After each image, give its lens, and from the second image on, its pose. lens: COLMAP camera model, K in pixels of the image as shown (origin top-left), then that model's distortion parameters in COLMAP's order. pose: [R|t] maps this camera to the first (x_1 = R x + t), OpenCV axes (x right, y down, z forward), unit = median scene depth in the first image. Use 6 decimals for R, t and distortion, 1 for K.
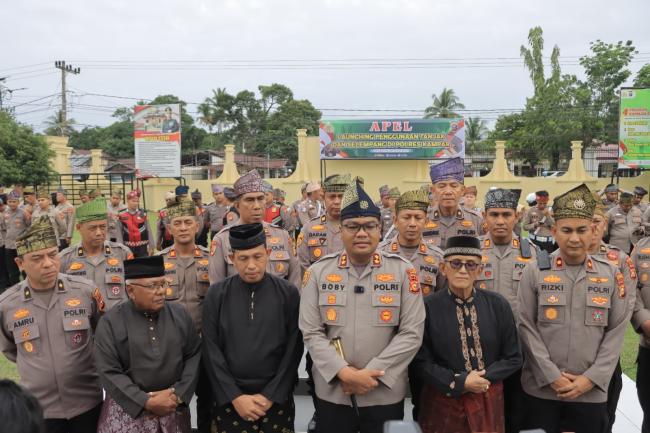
lens RADIAL K [[574.2, 0, 325.0], [0, 574.2, 216.5], [0, 0, 1]] dist [-0.205767, 0.184744]
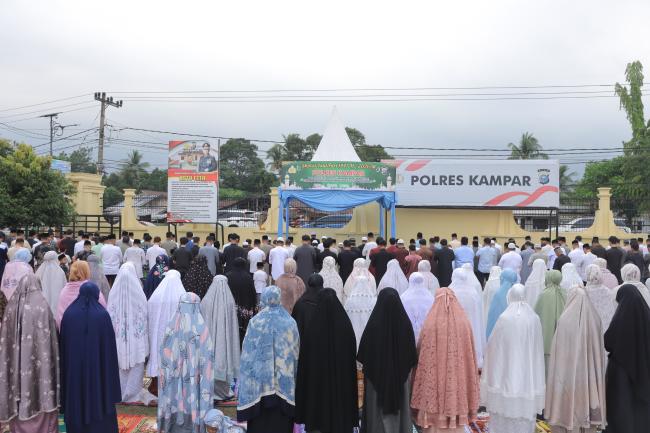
lens RADIAL K [[574.2, 0, 325.0], [0, 574.2, 216.5], [0, 0, 1]] dist [-0.205767, 0.184744]
pose [[0.990388, 0.024005, -0.136216, 0.024585], [-0.035268, 0.996100, -0.080882, -0.013224], [0.133743, 0.084909, 0.987372, 0.144404]]
